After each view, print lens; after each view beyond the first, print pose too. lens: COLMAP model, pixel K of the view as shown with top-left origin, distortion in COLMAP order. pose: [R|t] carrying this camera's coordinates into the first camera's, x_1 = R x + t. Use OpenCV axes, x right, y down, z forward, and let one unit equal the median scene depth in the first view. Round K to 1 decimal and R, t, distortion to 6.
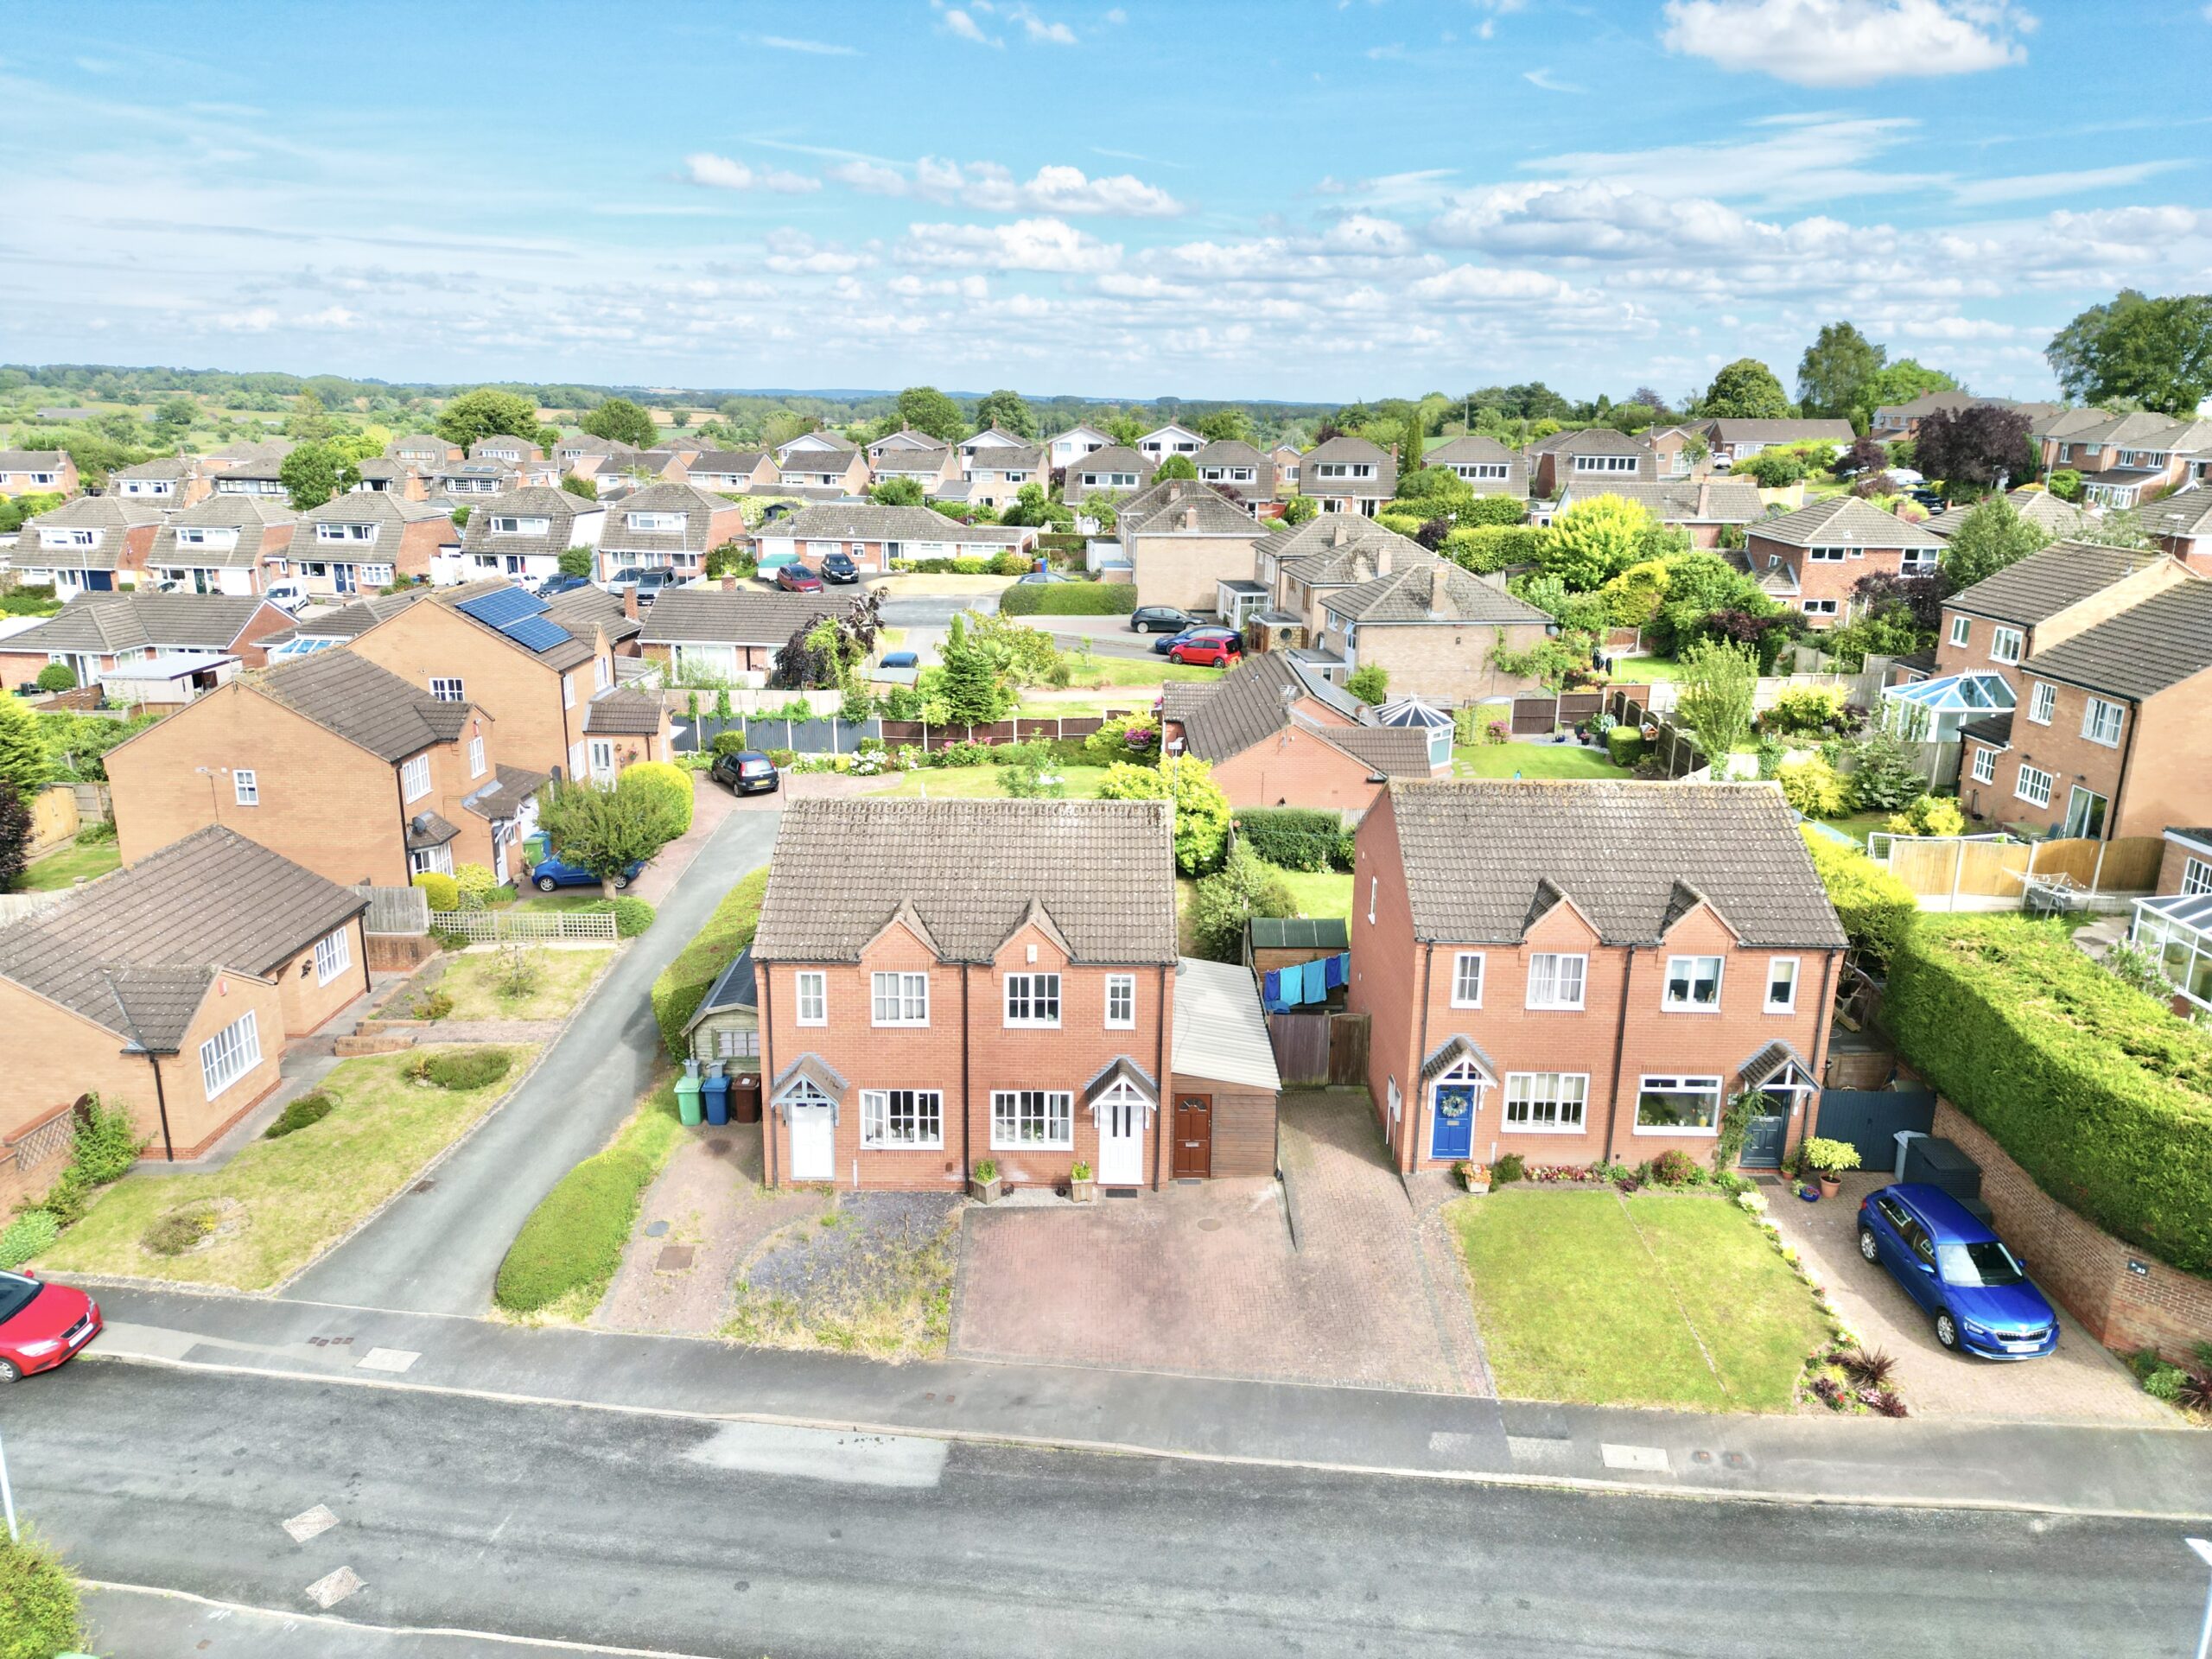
lens RADIAL K [[1543.7, 0, 1106.0], [0, 1543.7, 829.5], [0, 0, 1]] dist [0.079133, -0.080084]
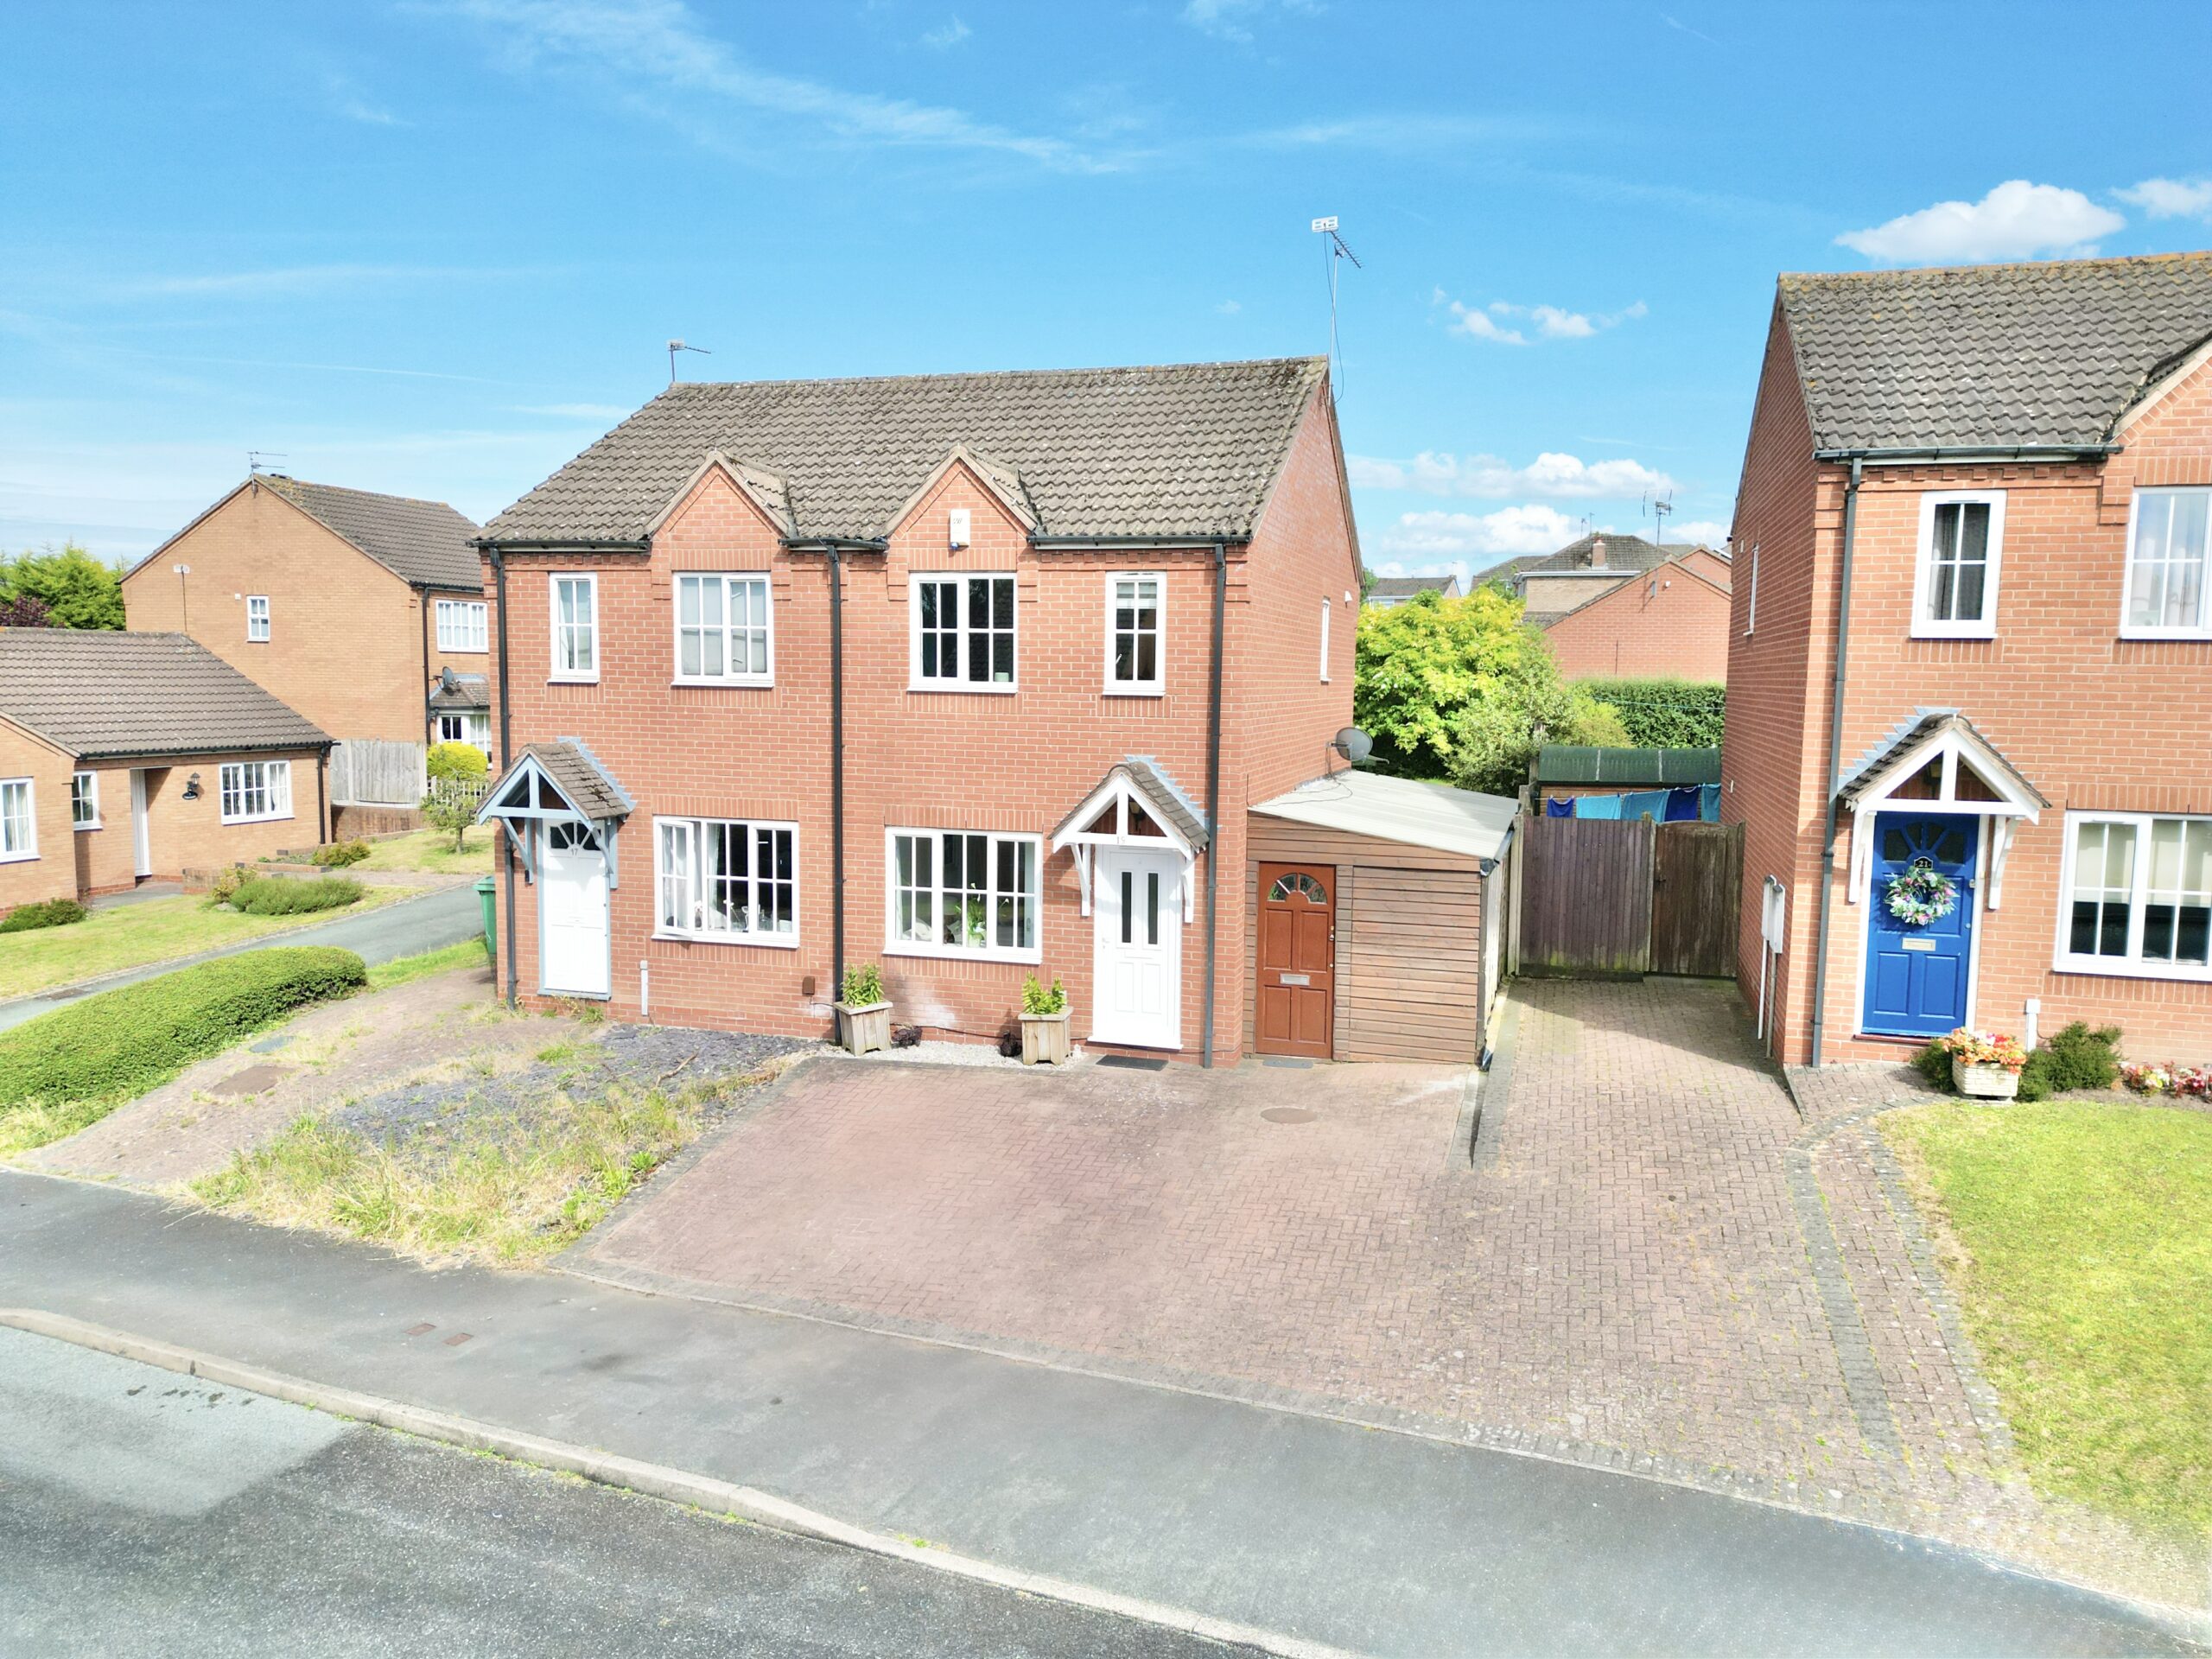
lens RADIAL K [[1543.7, 0, 1106.0], [0, 1543.7, 829.5], [0, 0, 1]] dist [0.079133, -0.080084]
pose [[0.956562, 0.028137, -0.290169, 0.138491], [-0.076903, 0.984431, -0.158056, 0.242796], [0.281204, 0.173505, 0.943833, 0.549126]]
